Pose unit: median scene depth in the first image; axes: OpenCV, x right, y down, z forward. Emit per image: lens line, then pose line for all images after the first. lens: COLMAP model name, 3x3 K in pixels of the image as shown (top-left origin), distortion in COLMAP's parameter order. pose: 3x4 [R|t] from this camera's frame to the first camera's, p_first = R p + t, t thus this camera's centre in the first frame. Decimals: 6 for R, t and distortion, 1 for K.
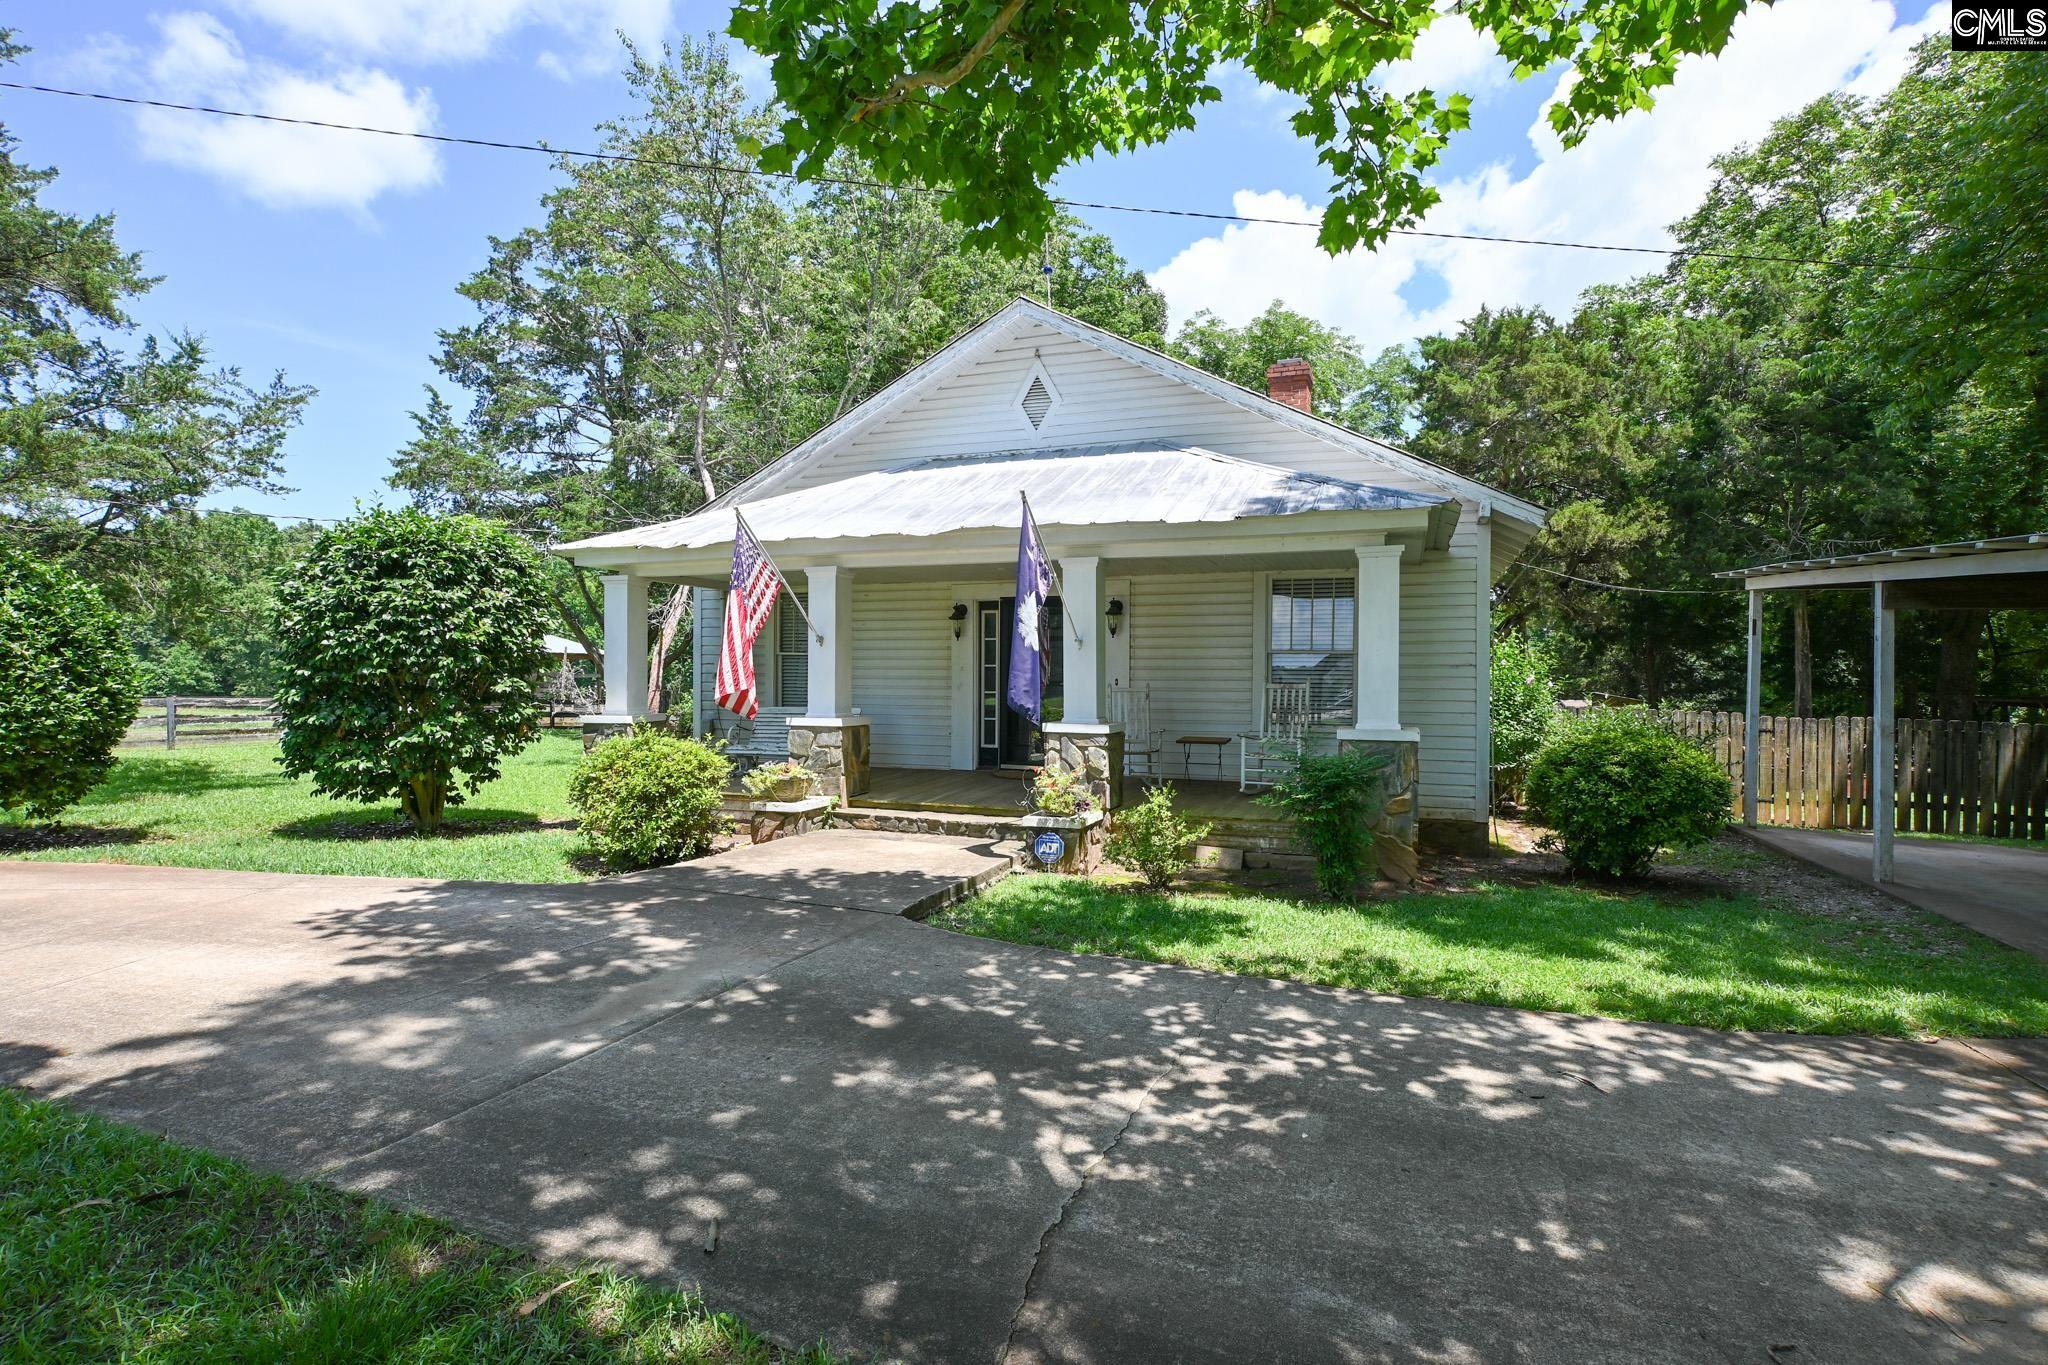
lens RADIAL K [[1019.0, 0, 1027.2], [0, 1019.0, 679.2], [0, 0, 1]] dist [-0.008397, 0.003358]
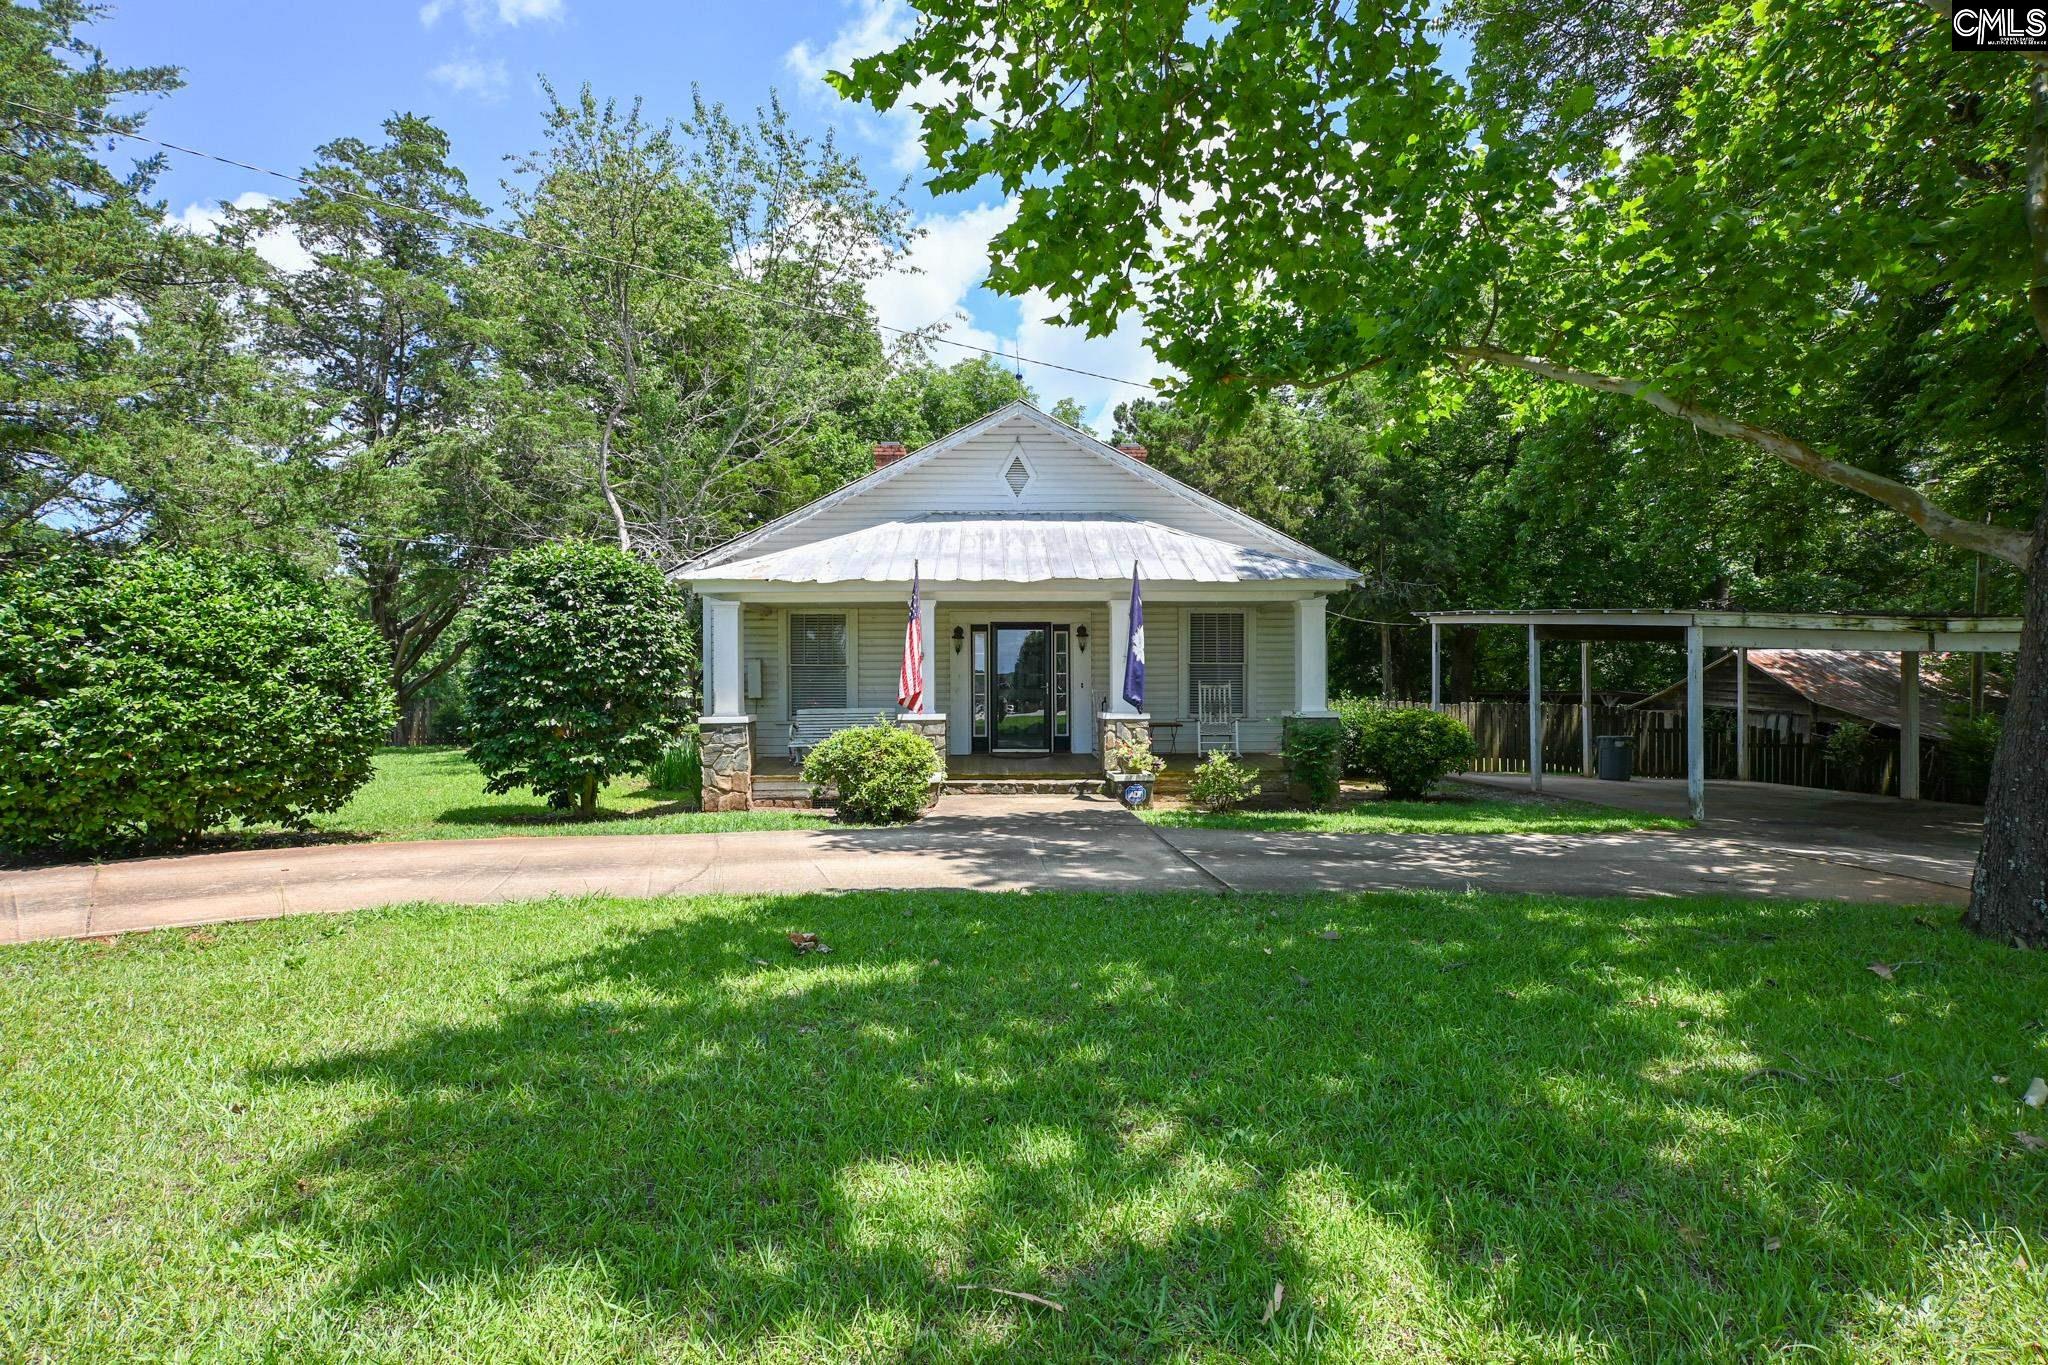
lens RADIAL K [[1019.0, 0, 1019.8], [0, 1019.0, 681.2], [0, 0, 1]] dist [-0.008397, 0.003358]
pose [[0.924835, -0.007754, 0.380289, -0.622079], [0.009086, 0.999957, -0.001708, -0.001282], [-0.380260, 0.005035, 0.924866, -0.292589]]
